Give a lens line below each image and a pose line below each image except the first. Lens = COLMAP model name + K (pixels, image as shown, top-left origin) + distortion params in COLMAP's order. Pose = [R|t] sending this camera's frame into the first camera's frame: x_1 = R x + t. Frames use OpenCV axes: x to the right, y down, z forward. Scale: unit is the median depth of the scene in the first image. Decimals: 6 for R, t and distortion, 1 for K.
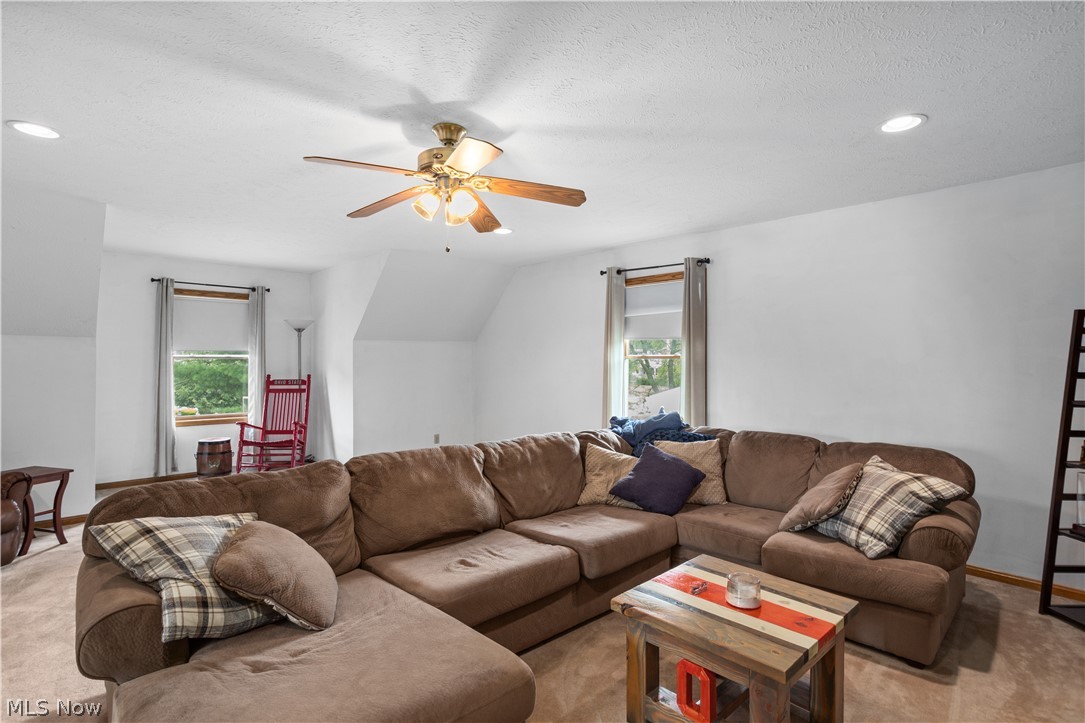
lens RADIAL K [[543.2, 0, 535.8], [0, 543.2, 361.6], [0, 0, 1]] dist [-0.021047, 0.013017]
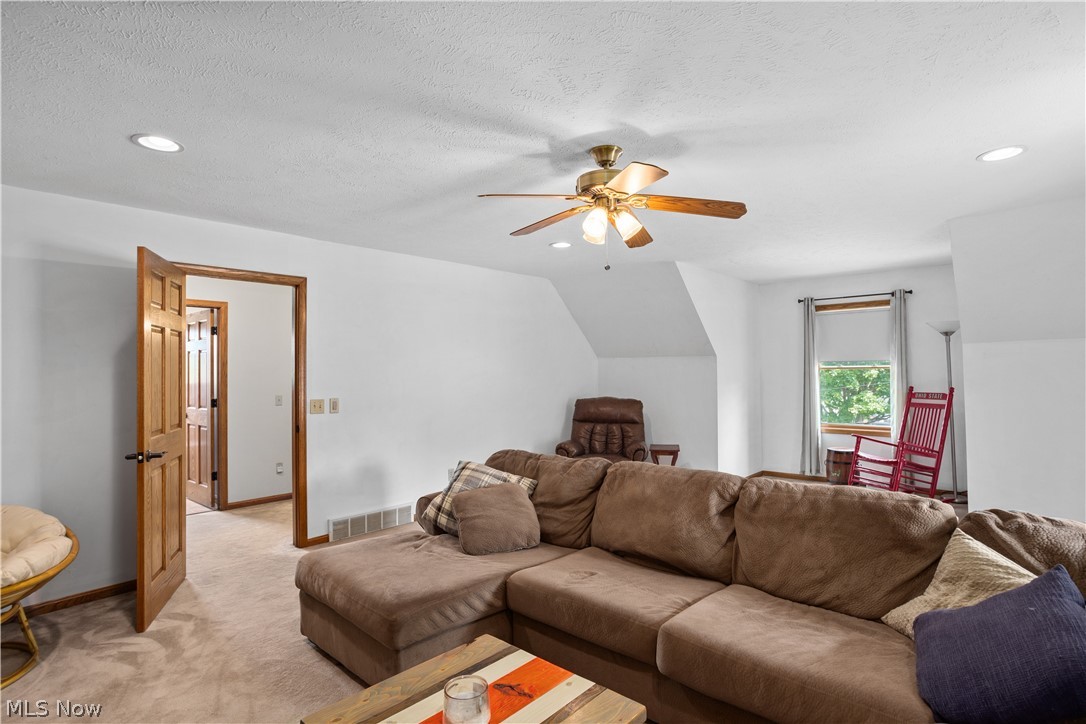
lens RADIAL K [[543.7, 0, 540.4], [0, 543.7, 360.1], [0, 0, 1]] dist [-0.021047, 0.013017]
pose [[0.092223, -0.025572, -0.995410, 0.339373], [0.009618, 0.999646, -0.024790, -0.003062], [0.995692, -0.007288, 0.092436, 0.313510]]
